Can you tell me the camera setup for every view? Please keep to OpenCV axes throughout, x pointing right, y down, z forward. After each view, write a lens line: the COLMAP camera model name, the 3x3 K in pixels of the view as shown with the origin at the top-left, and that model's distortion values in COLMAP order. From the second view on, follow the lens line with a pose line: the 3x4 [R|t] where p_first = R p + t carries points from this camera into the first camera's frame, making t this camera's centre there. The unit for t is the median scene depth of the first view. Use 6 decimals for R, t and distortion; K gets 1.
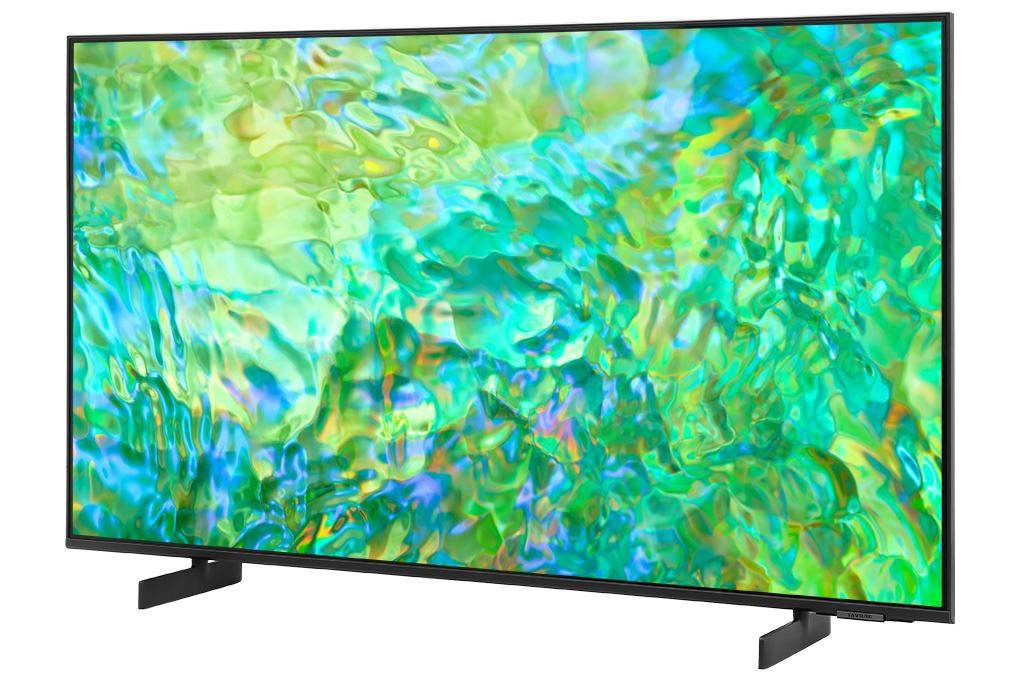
lens RADIAL K [[2058.3, 0, 510.0], [0, 2058.3, 340.3], [0, 0, 1]] dist [0.018012, 0.000000]
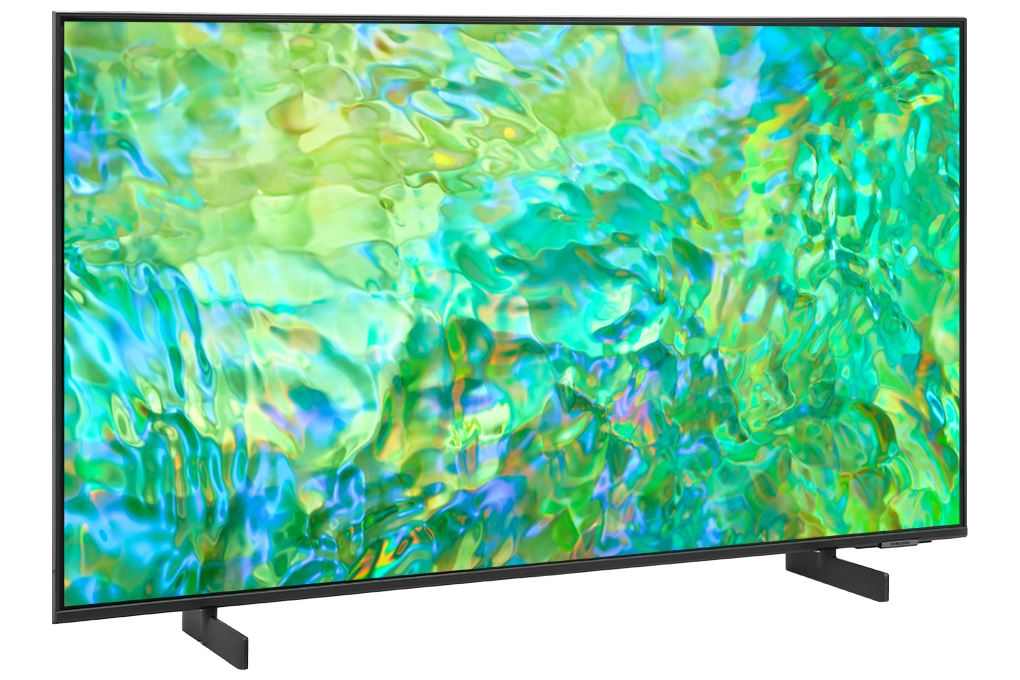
lens RADIAL K [[2058.3, 0, 510.0], [0, 2058.3, 339.7], [0, 0, 1]] dist [0.018012, 0.000000]
pose [[0.730688, -0.066788, 0.679437, -0.699528], [0.097713, 0.995188, -0.007257, 0.008071], [-0.675683, 0.071692, 0.733698, 0.294334]]
